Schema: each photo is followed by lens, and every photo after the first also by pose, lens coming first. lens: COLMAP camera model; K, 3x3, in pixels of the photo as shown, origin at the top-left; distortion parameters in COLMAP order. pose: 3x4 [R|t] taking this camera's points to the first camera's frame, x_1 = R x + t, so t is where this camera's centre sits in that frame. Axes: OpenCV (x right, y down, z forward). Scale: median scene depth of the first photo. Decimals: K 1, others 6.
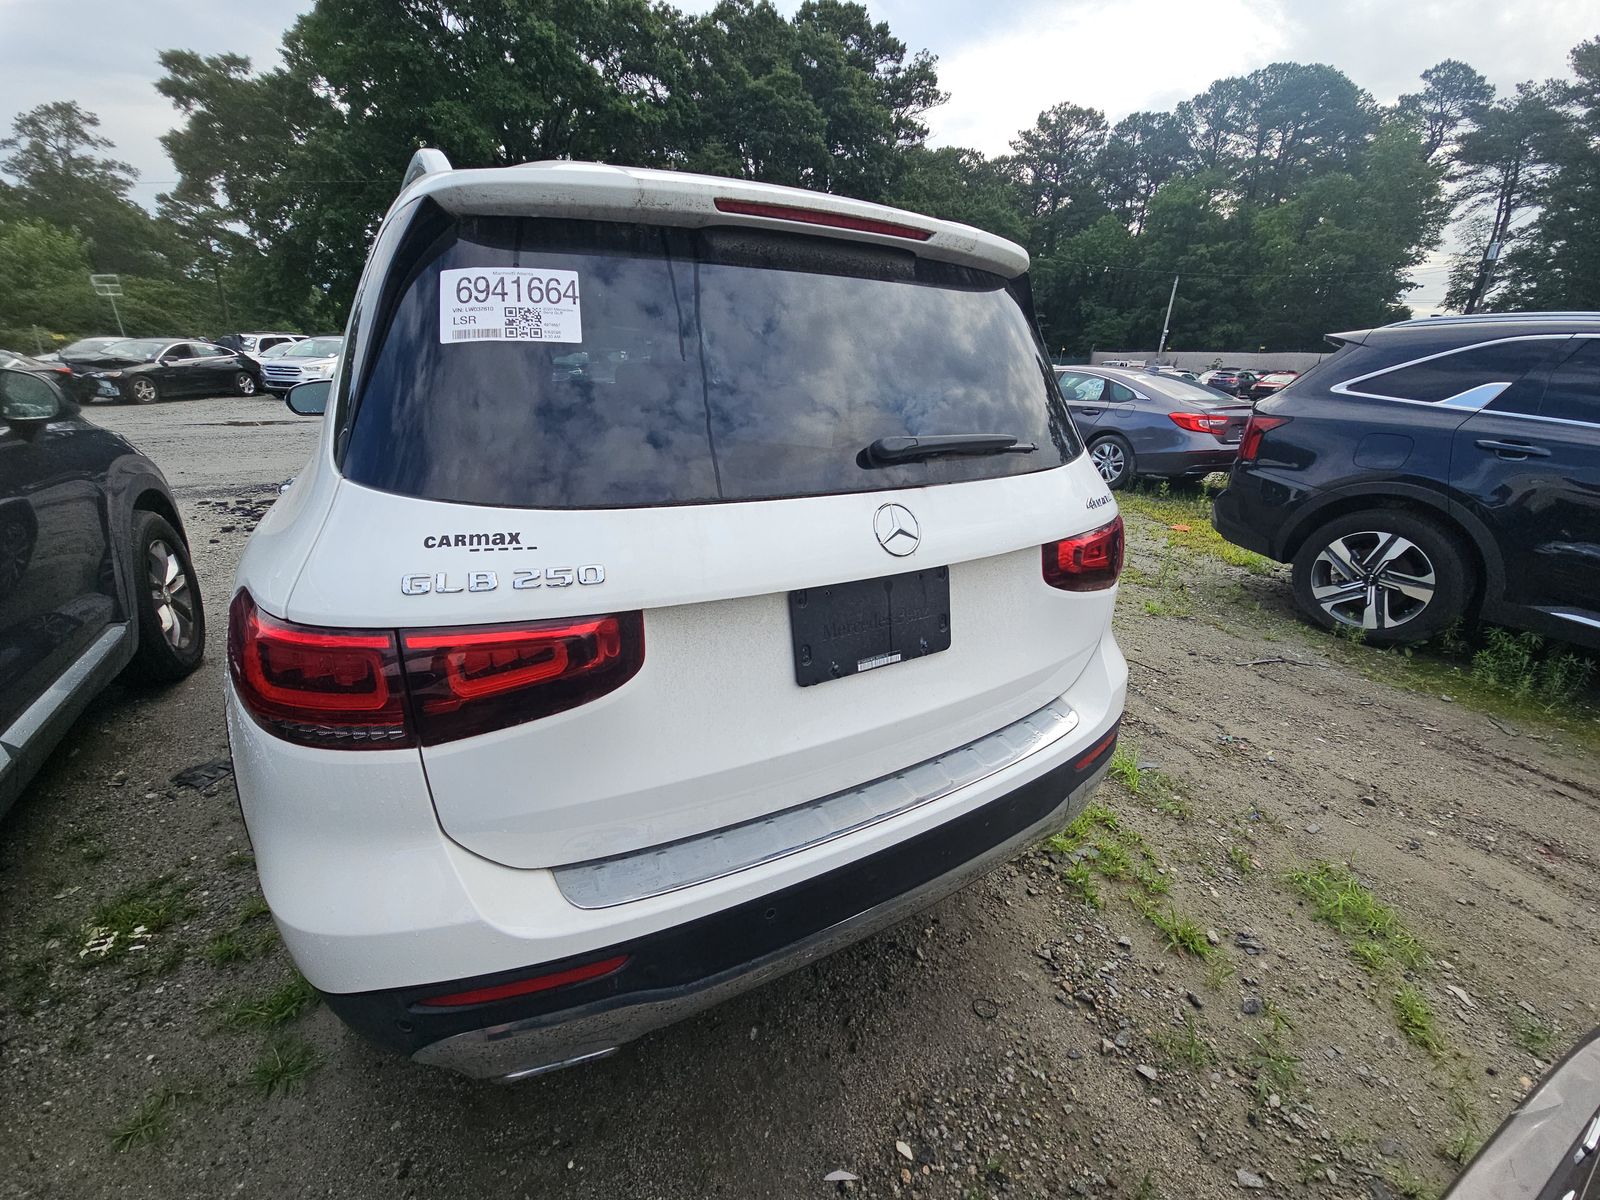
lens RADIAL K [[639.4, 0, 807.3], [0, 639.4, 600.7], [0, 0, 1]] dist [0.030846, -0.019408]
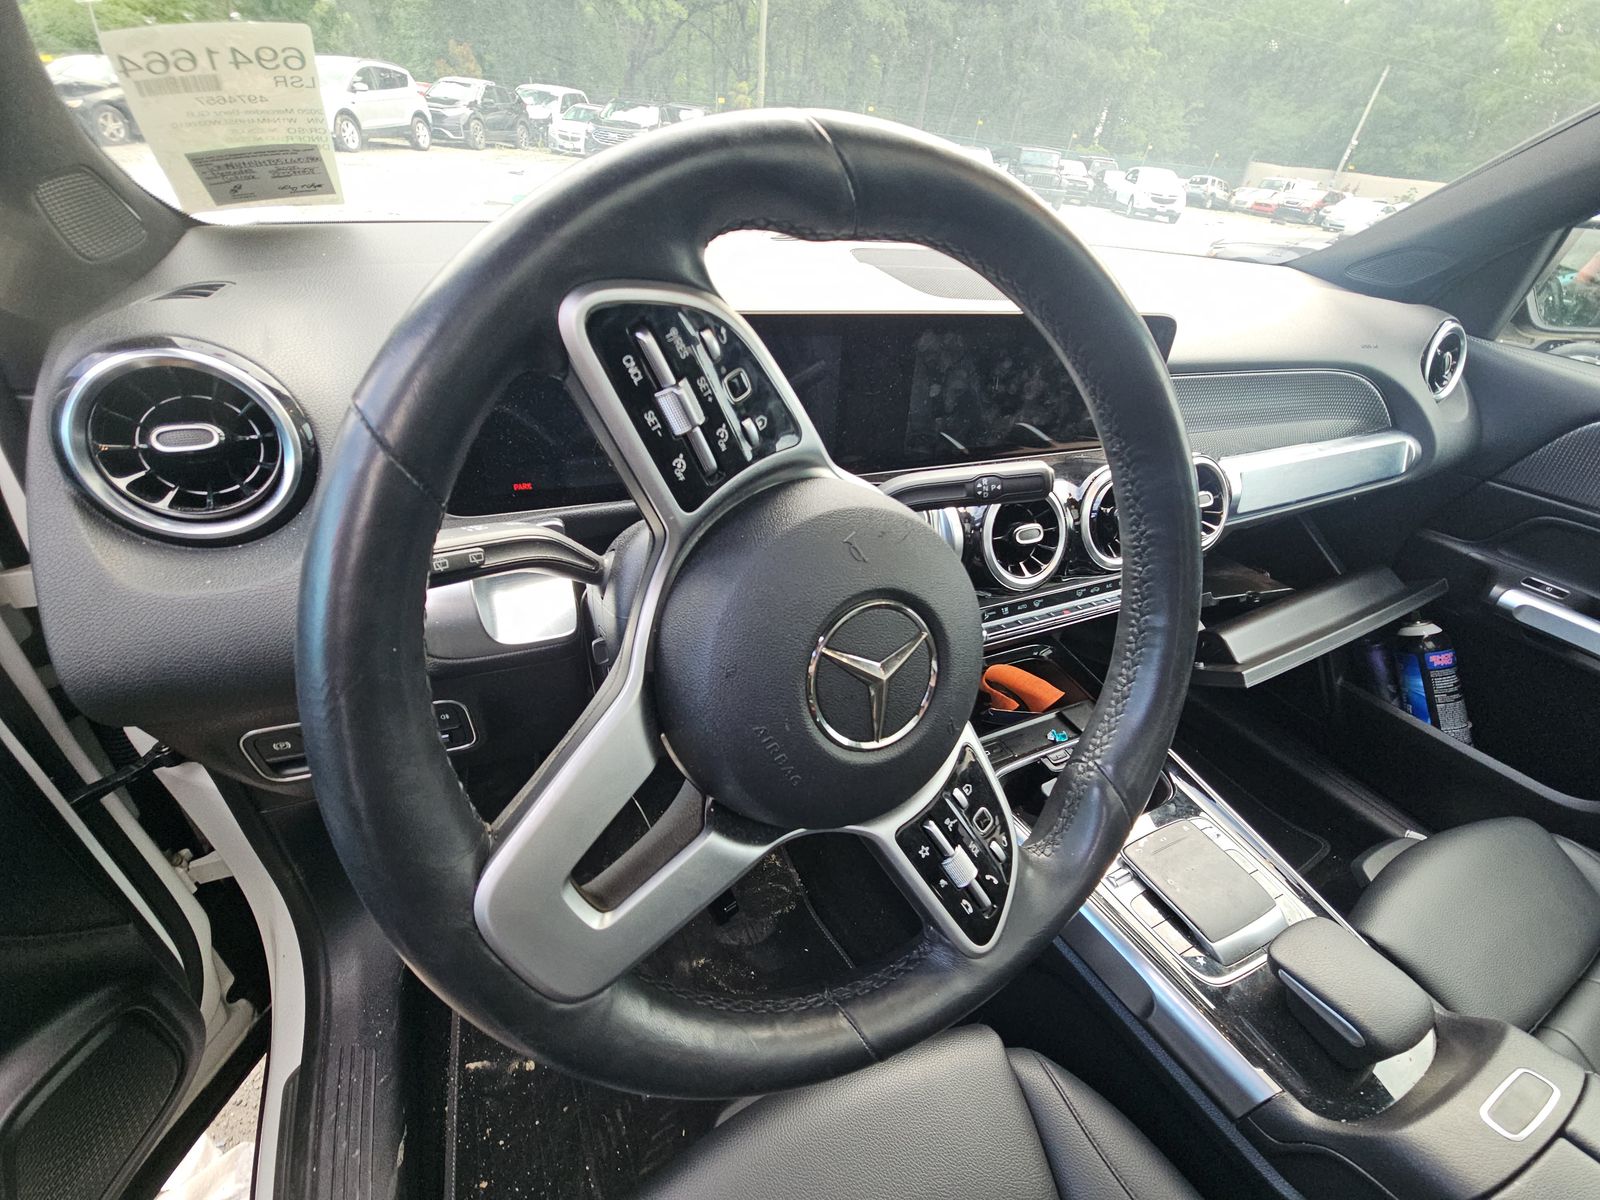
lens RADIAL K [[639.4, 0, 807.3], [0, 639.4, 600.7], [0, 0, 1]] dist [0.030846, -0.019408]
pose [[0.992941, 0.112047, -0.038897, -0.093391], [-0.098207, 0.960582, 0.260071, -0.054160], [0.066503, -0.254415, 0.964806, 0.165245]]
